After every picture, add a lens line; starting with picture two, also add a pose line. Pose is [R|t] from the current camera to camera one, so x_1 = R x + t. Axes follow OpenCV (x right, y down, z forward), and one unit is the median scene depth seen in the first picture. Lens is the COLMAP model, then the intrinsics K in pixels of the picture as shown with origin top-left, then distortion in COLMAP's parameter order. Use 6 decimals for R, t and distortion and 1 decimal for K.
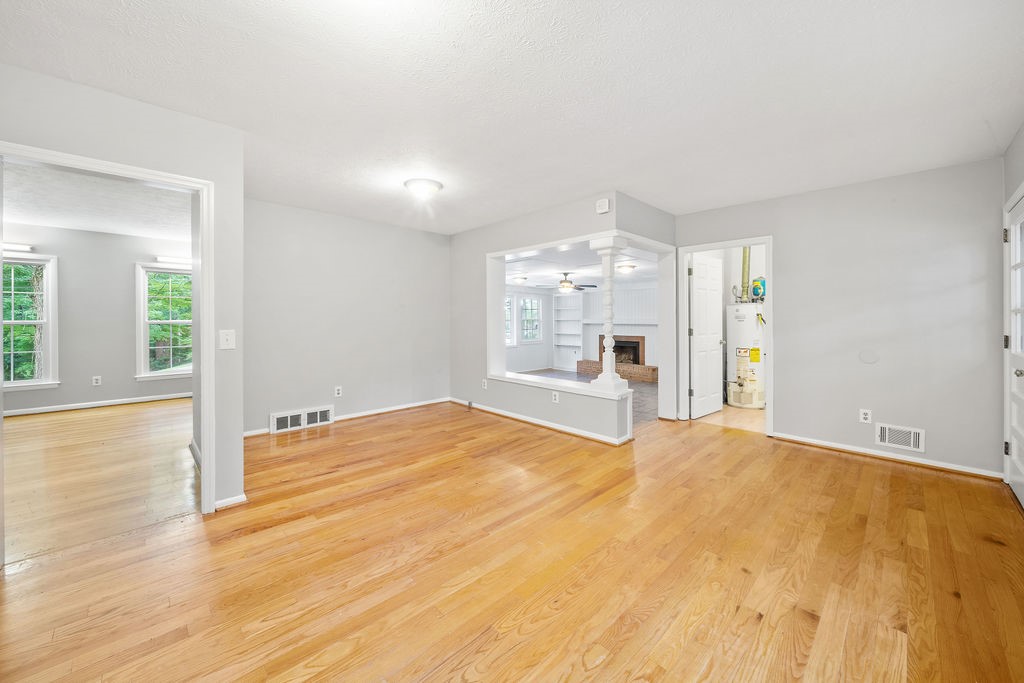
lens RADIAL K [[364.5, 0, 510.9], [0, 364.5, 324.6], [0, 0, 1]] dist [-0.001347, -0.000203]
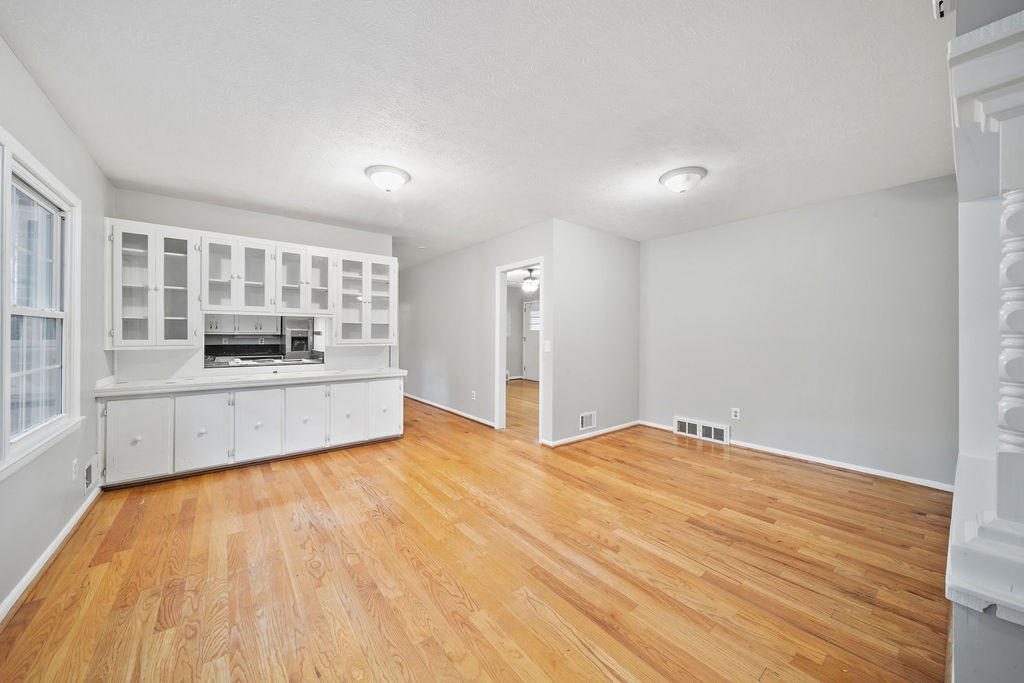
lens RADIAL K [[361.9, 0, 512.0], [0, 361.9, 334.7], [0, 0, 1]] dist [0.001279, -0.001960]
pose [[-0.072061, 0.001495, -0.997399, 0.574446], [-0.018544, 0.999824, 0.002838, -0.008516], [0.997228, 0.018700, -0.072020, 0.601178]]
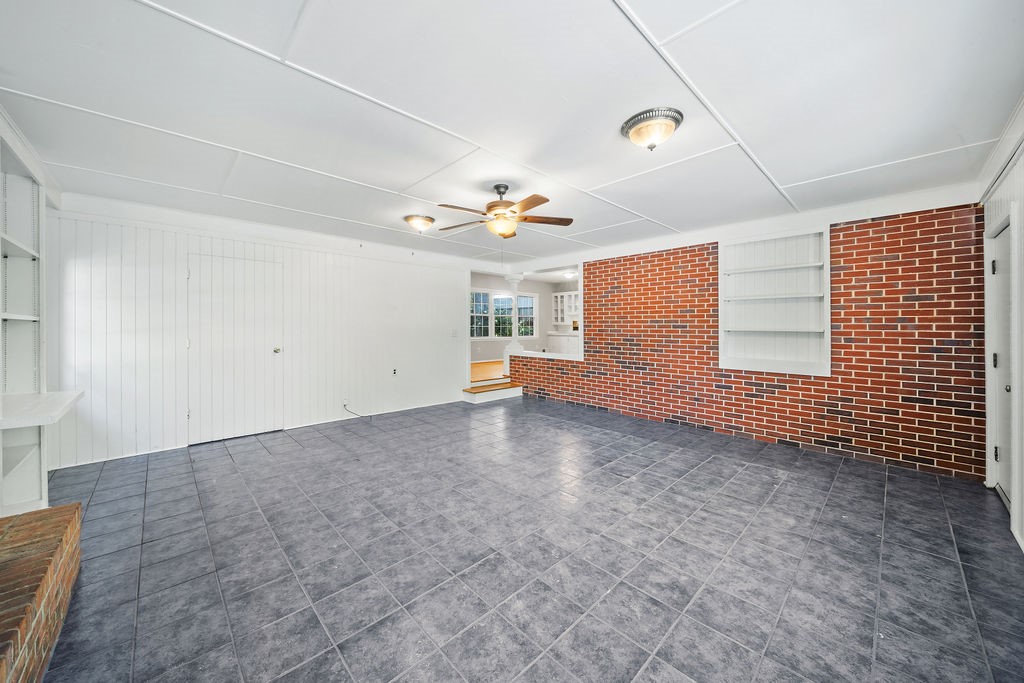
lens RADIAL K [[364.5, 0, 510.9], [0, 364.5, 324.6], [0, 0, 1]] dist [-0.001347, -0.000203]
pose [[-0.999882, -0.001455, -0.015297, 0.317799], [-0.001504, 0.999994, 0.003182, 0.030887], [0.015293, 0.003205, -0.999878, 2.890053]]
